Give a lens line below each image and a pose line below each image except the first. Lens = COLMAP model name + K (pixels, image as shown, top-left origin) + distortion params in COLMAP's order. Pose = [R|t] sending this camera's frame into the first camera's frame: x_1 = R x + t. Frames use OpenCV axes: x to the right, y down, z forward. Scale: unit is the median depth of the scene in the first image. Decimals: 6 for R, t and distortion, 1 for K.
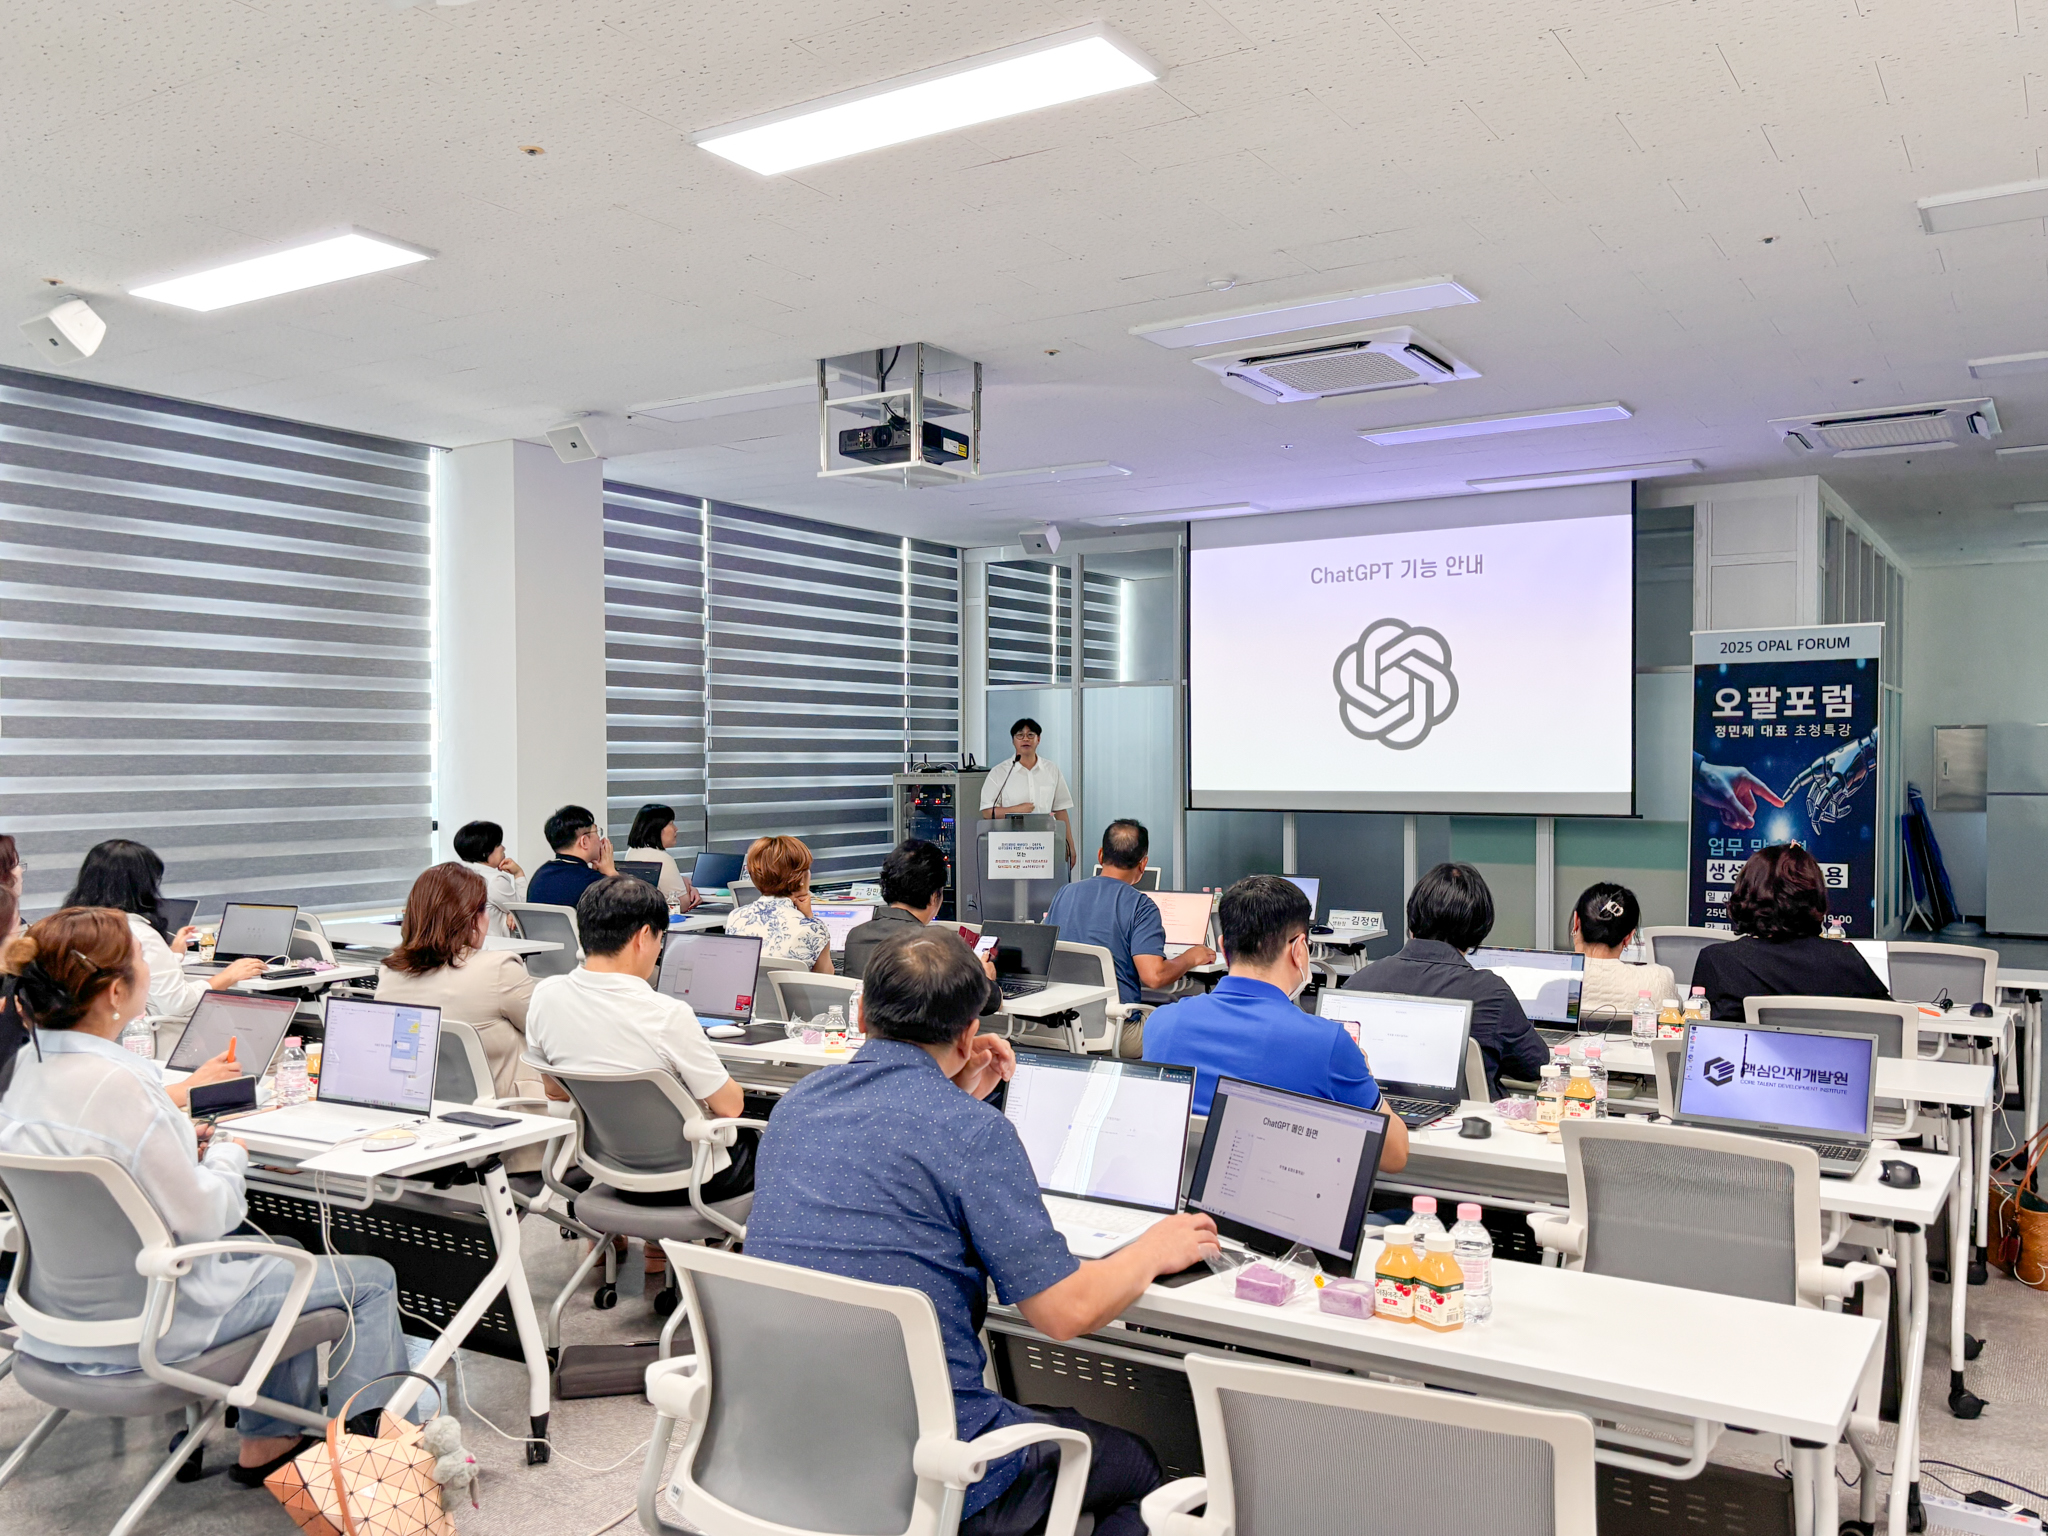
lens RADIAL K [[1640.3, 0, 1016.3], [0, 1640.3, 772.2], [0, 0, 1]] dist [-0.007797, -0.005606]
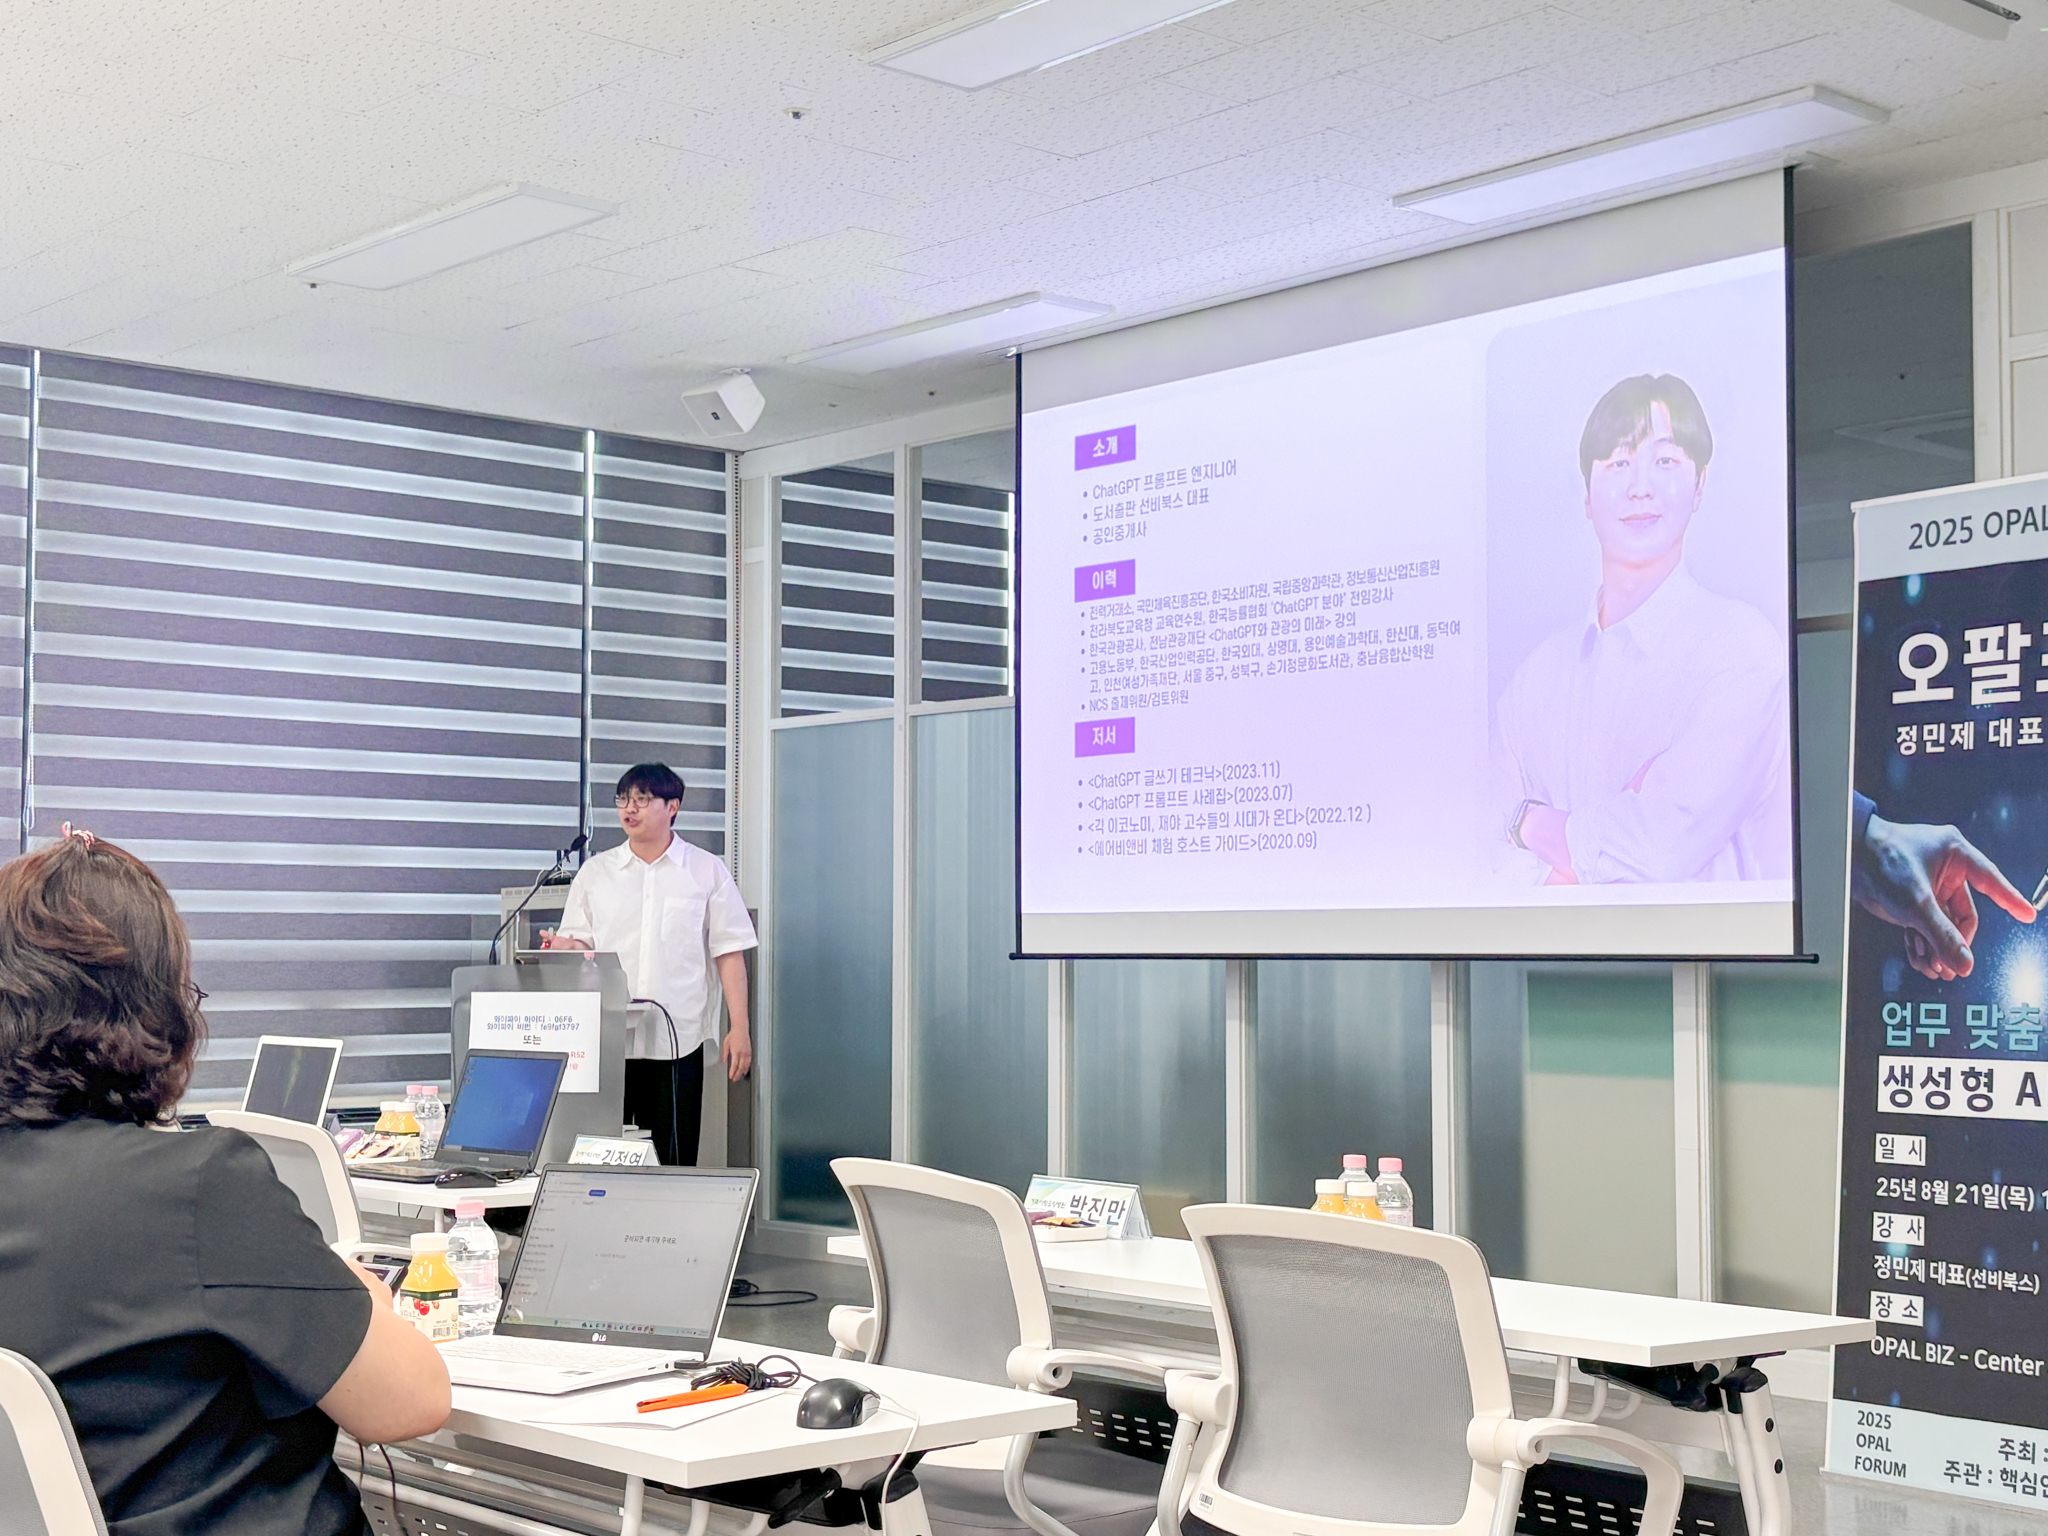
lens RADIAL K [[2849.8, 0, 1024.6], [0, 2849.8, 763.9], [0, 0, 1]] dist [0.047439, 0.000000]
pose [[0.964613, -0.015282, -0.263228, 0.409173], [-0.003970, 0.997364, -0.072452, 0.033773], [0.263641, 0.070933, 0.962009, 0.261085]]
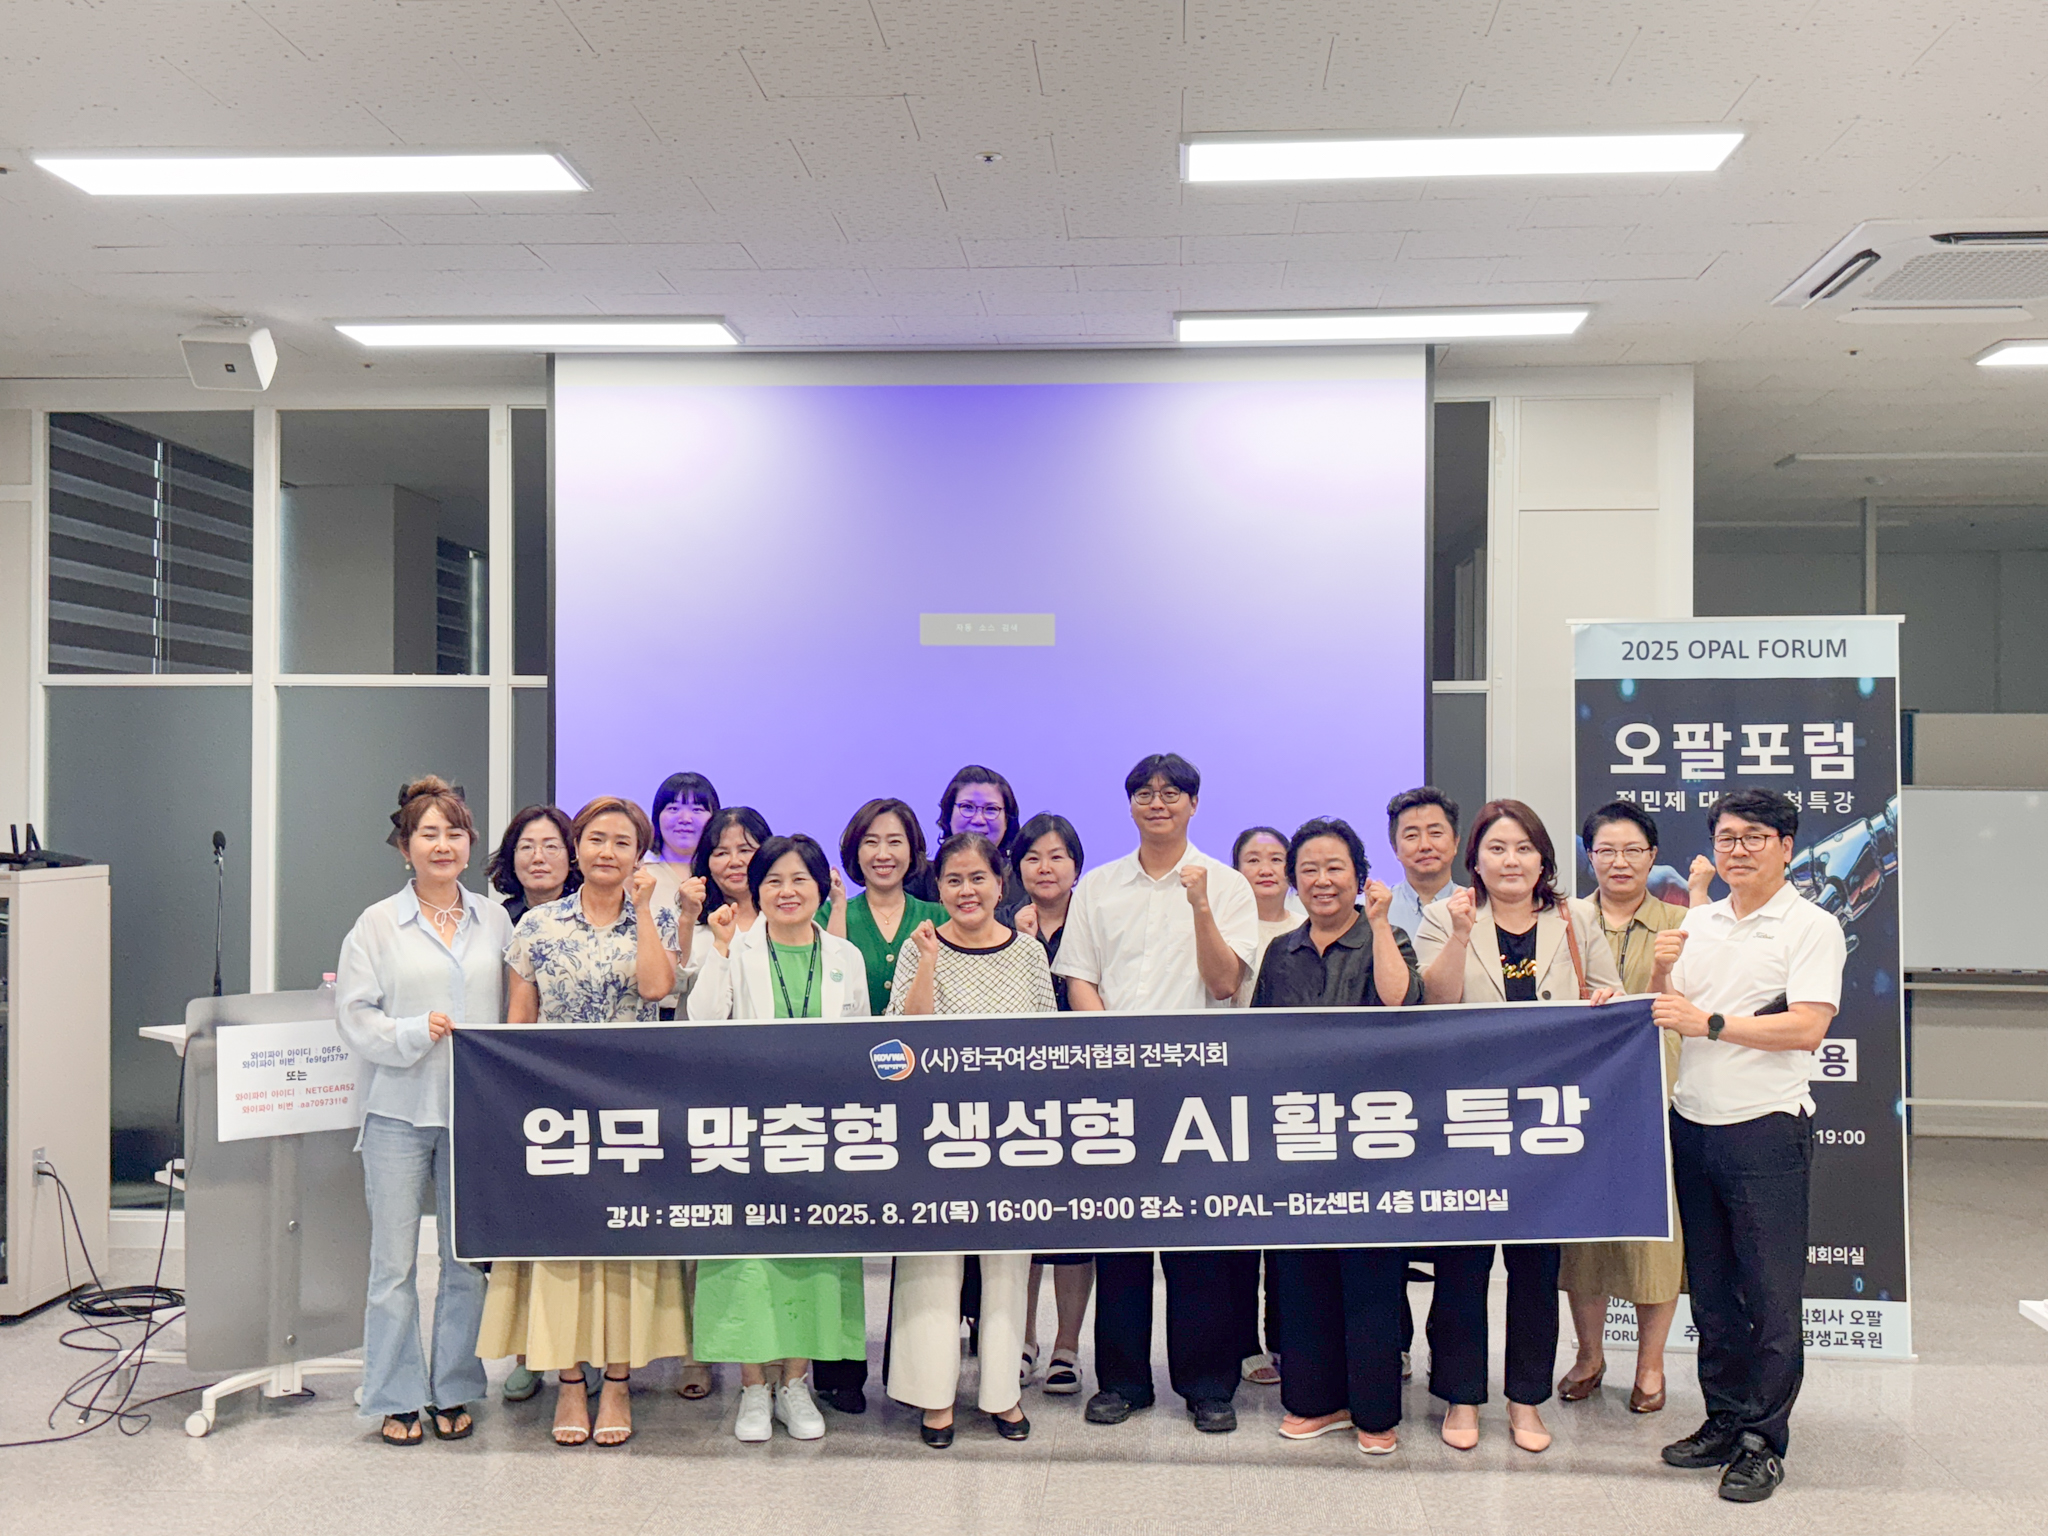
lens RADIAL K [[2147.7, 0, 1034.6], [0, 2147.7, 779.8], [0, 0, 1]] dist [-0.006285, 0.000000]
pose [[0.874548, 0.013405, 0.484753, -0.097822], [-0.004265, 0.999792, -0.019953, -0.016756], [-0.484920, 0.015382, 0.874423, 0.466276]]
